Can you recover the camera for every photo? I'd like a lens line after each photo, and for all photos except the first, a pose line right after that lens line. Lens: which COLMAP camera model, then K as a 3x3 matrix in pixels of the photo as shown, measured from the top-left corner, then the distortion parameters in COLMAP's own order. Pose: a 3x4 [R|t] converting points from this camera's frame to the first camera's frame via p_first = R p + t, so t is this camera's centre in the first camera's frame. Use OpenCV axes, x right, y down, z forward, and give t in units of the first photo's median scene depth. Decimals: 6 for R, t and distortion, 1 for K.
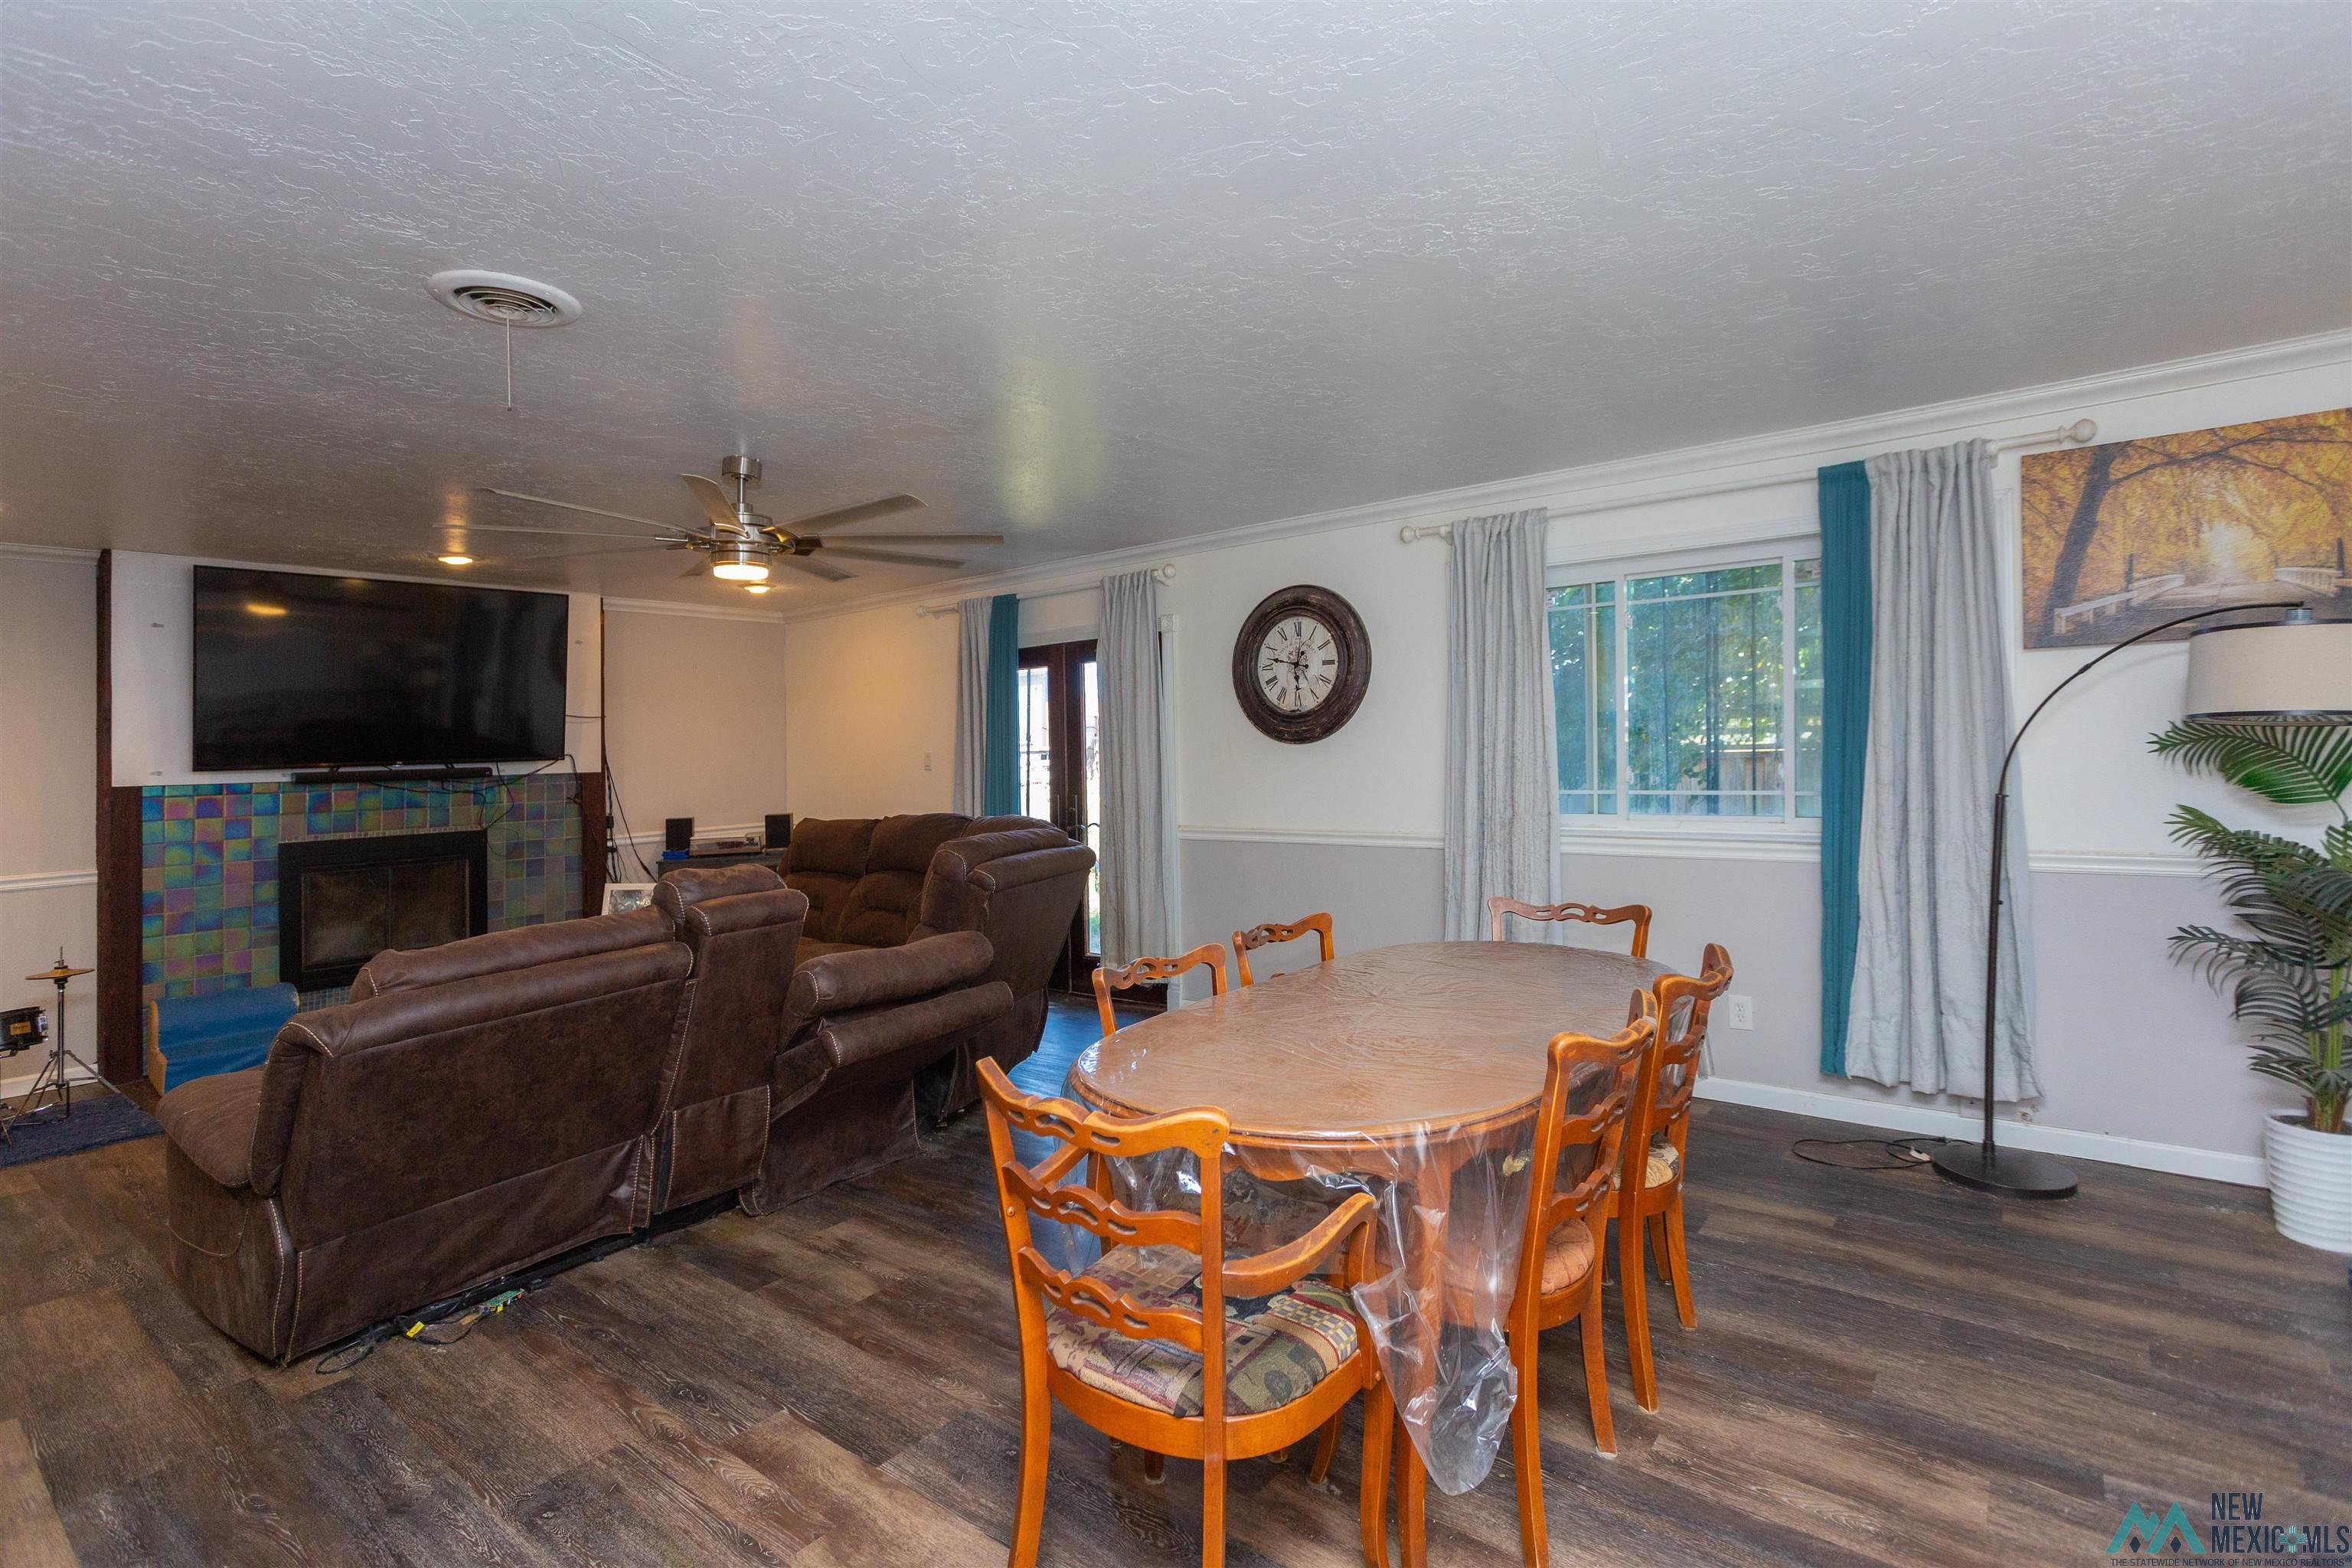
lens RADIAL K [[1127.9, 0, 1129.5], [0, 1127.9, 788.7], [0, 0, 1]] dist [0.000295, 0.000376]
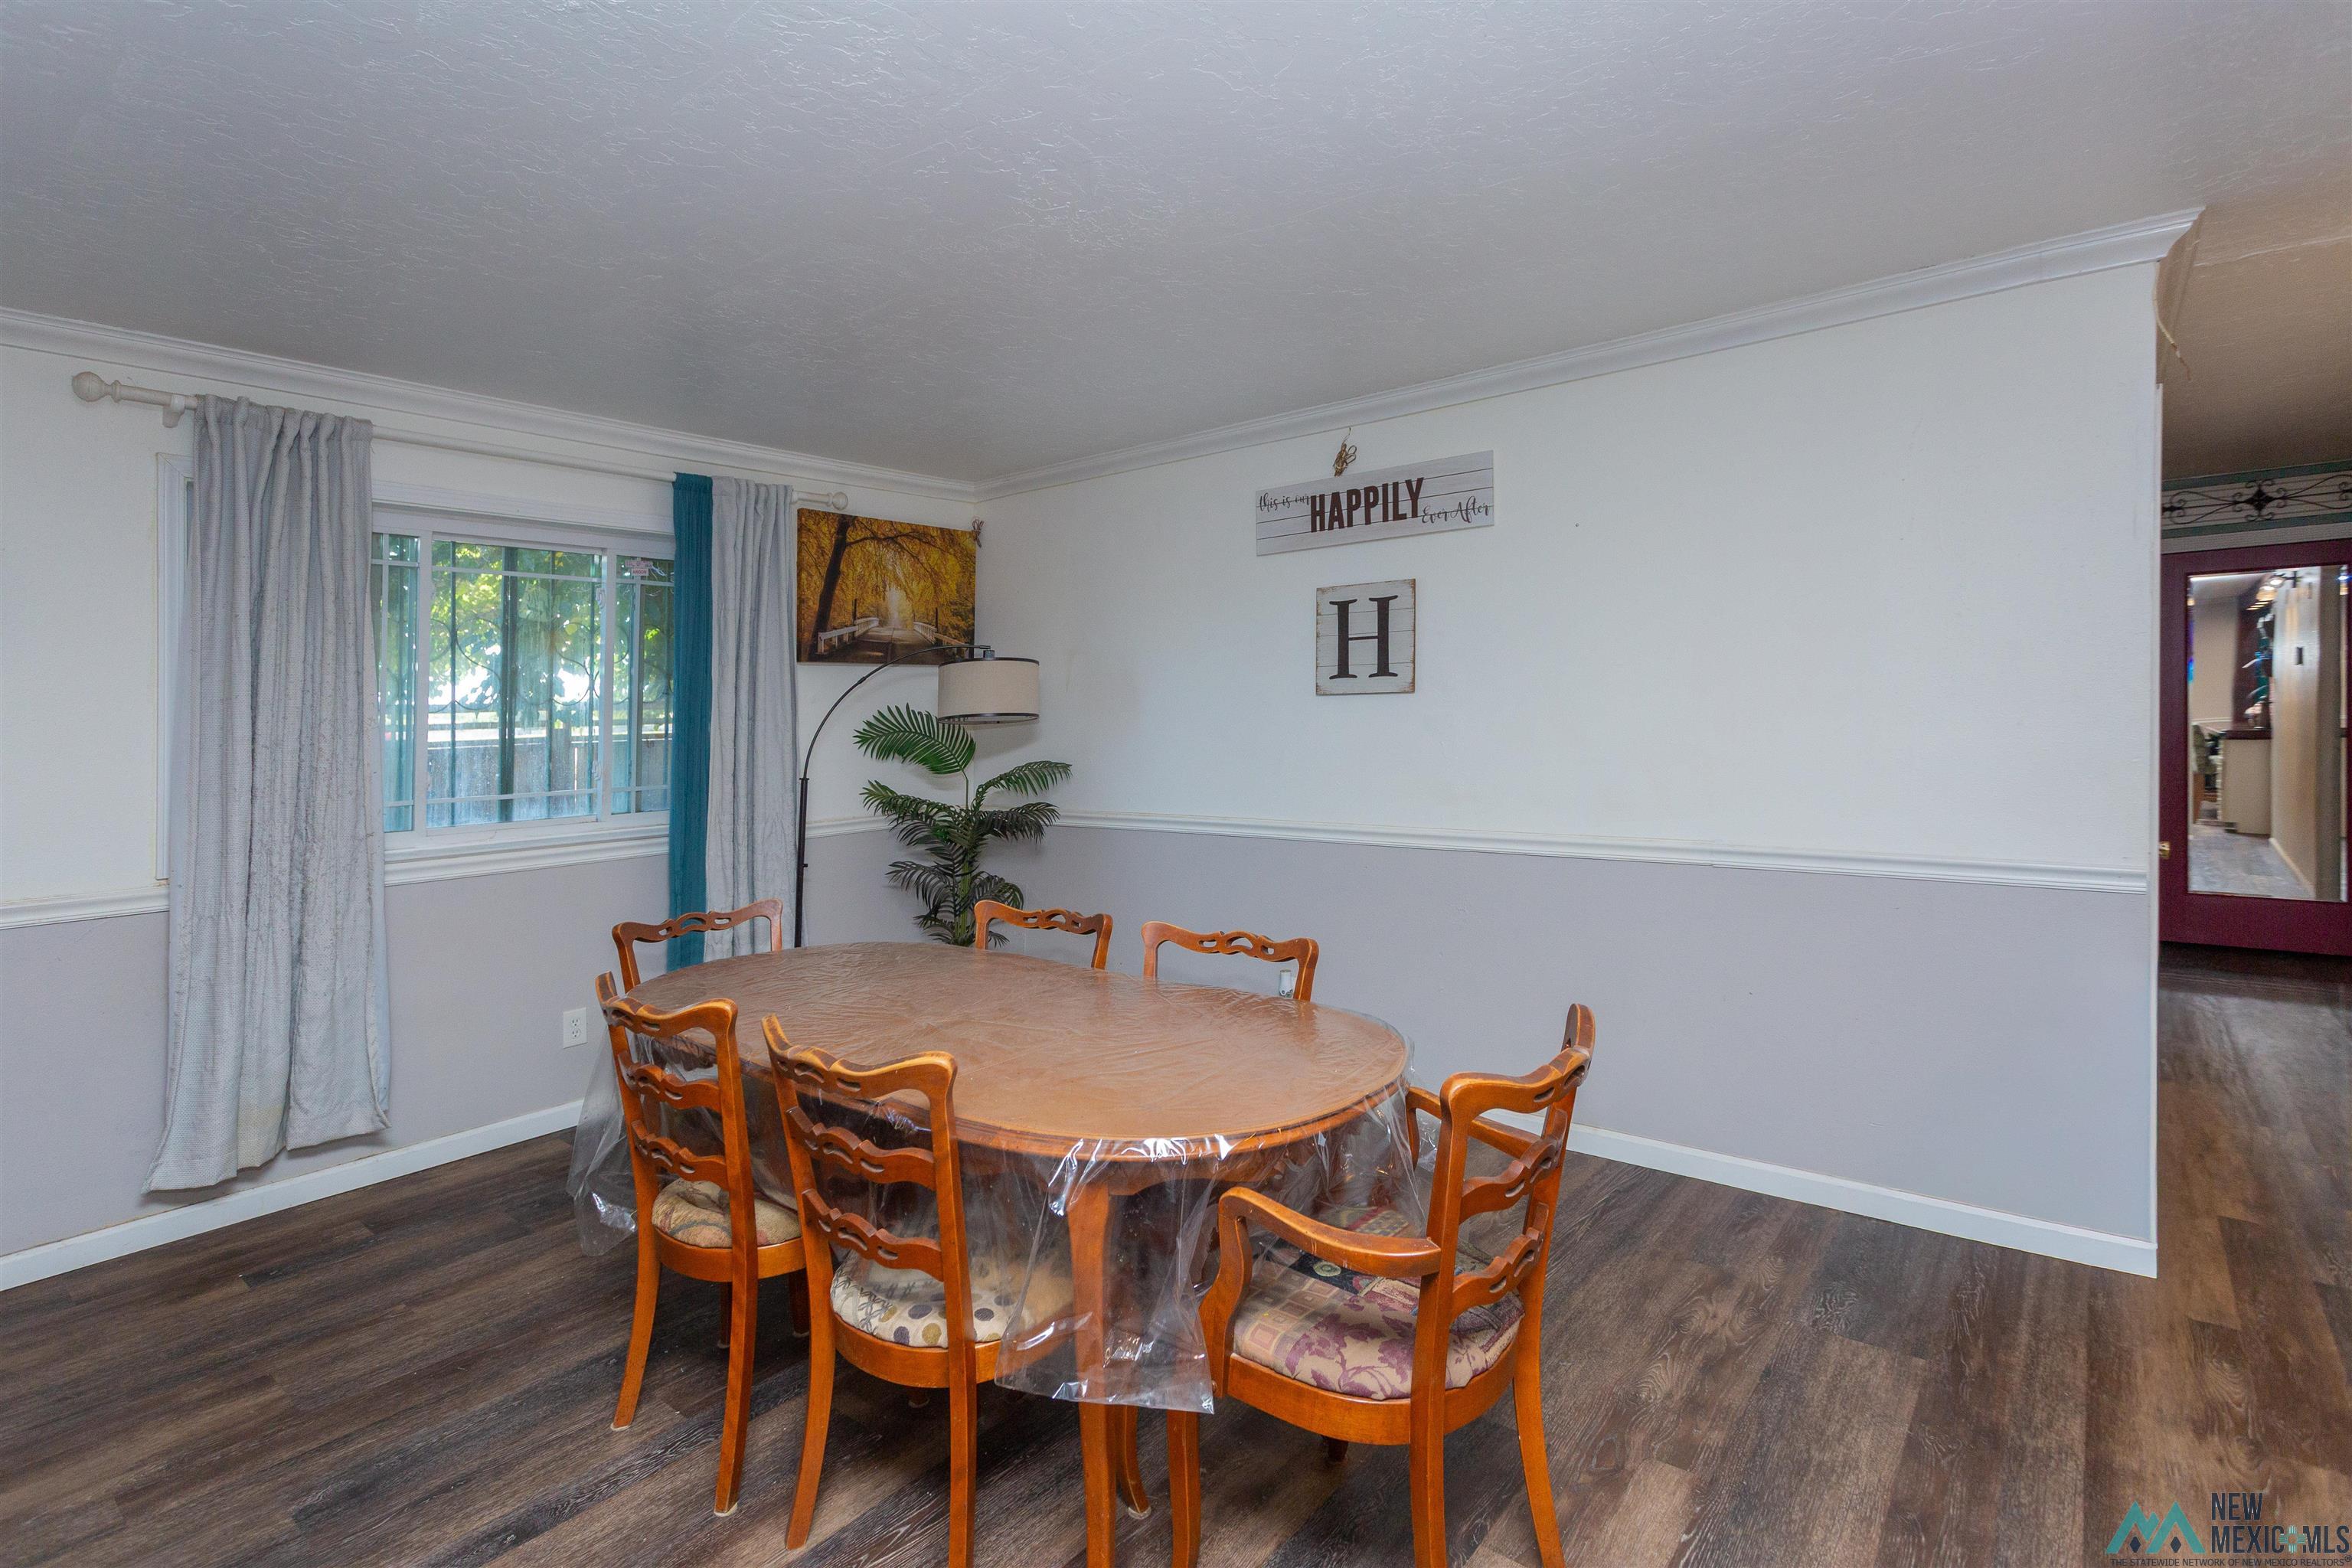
lens RADIAL K [[1140.1, 0, 1154.6], [0, 1140.1, 697.7], [0, 0, 1]] dist [0.001012, 0.000188]
pose [[0.015005, 0.042736, 0.998974, -0.305440], [0.056697, 0.997442, -0.043522, -0.005216], [-0.998279, 0.057292, 0.012544, 0.402673]]
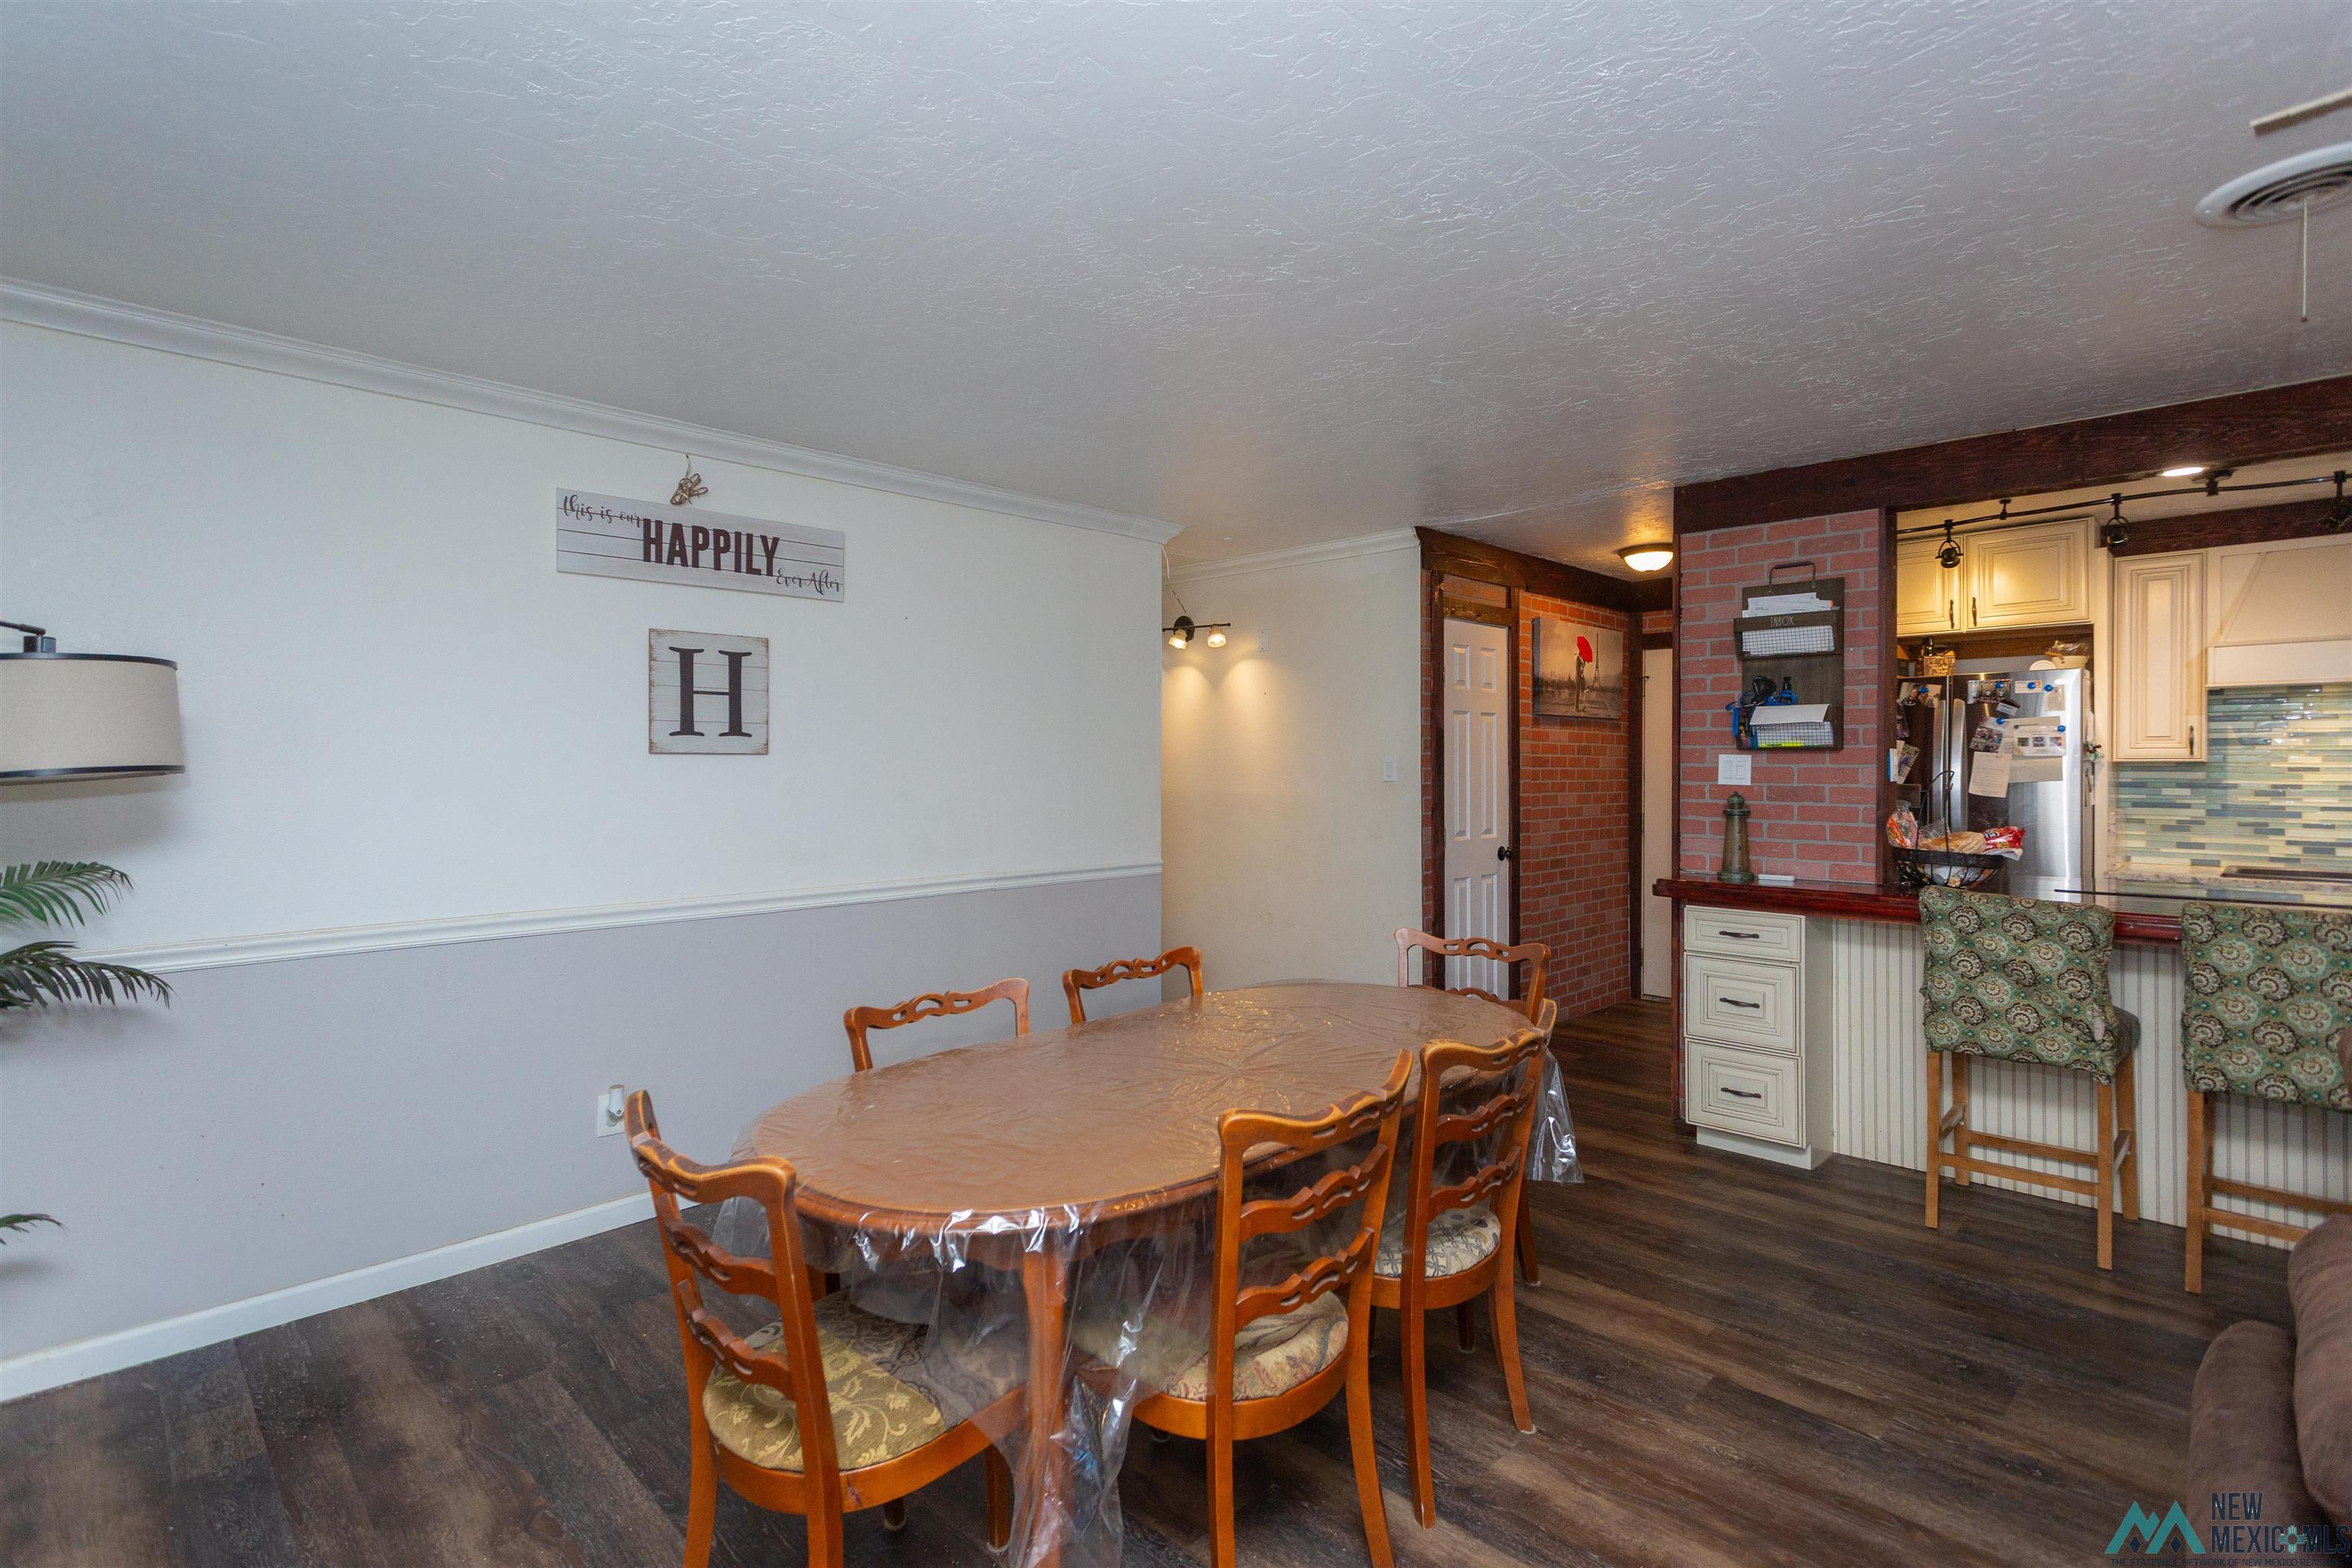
lens RADIAL K [[1123.1, 0, 1147.7], [0, 1123.1, 779.0], [0, 0, 1]] dist [0.002981, 0.000625]
pose [[-0.993082, 0.032943, 0.112710, 0.097177], [0.037899, 0.998394, 0.042111, -0.035169], [-0.111141, 0.046091, -0.992735, 0.900531]]
